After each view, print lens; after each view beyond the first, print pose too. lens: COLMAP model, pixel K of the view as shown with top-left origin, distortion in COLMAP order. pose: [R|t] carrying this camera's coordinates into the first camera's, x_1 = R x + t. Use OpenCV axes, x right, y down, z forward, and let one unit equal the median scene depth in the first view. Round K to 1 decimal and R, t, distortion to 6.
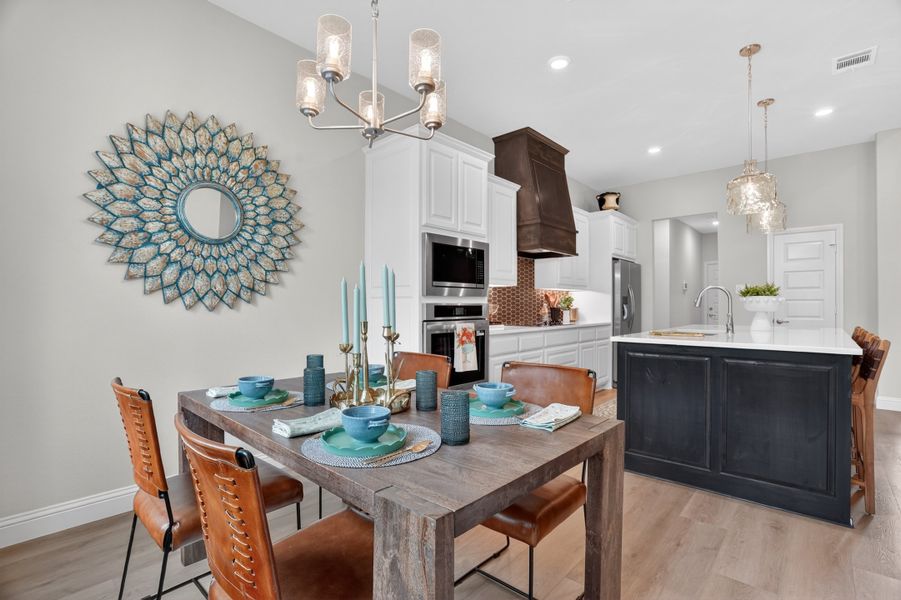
lens RADIAL K [[420.6, 0, 443.7], [0, 420.6, 309.4], [0, 0, 1]] dist [-0.029978, 0.005688]
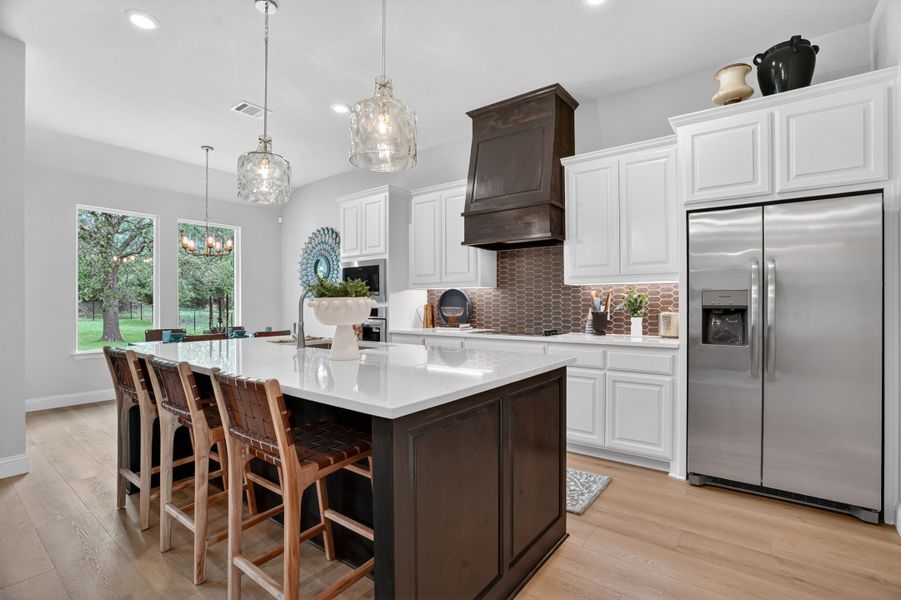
lens RADIAL K [[420.6, 0, 435.8], [0, 420.6, 304.2], [0, 0, 1]] dist [-0.029978, 0.005688]
pose [[0.080679, 0.001285, -0.996739, 1.736981], [-0.003852, 0.999992, 0.000977, -0.030100], [0.996733, 0.003761, 0.080683, 1.344991]]
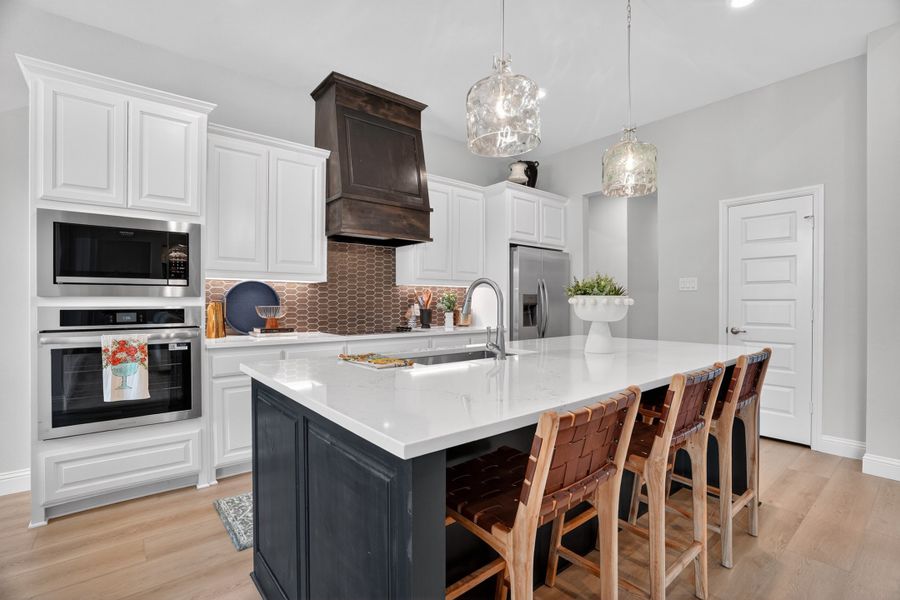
lens RADIAL K [[420.1, 0, 443.8], [0, 420.1, 303.6], [0, 0, 1]] dist [-0.029978, 0.005688]
pose [[0.989017, 0.003438, -0.147761, 0.806766], [-0.003886, 0.999989, -0.002745, -0.022690], [0.147750, 0.003289, 0.989019, 0.443840]]
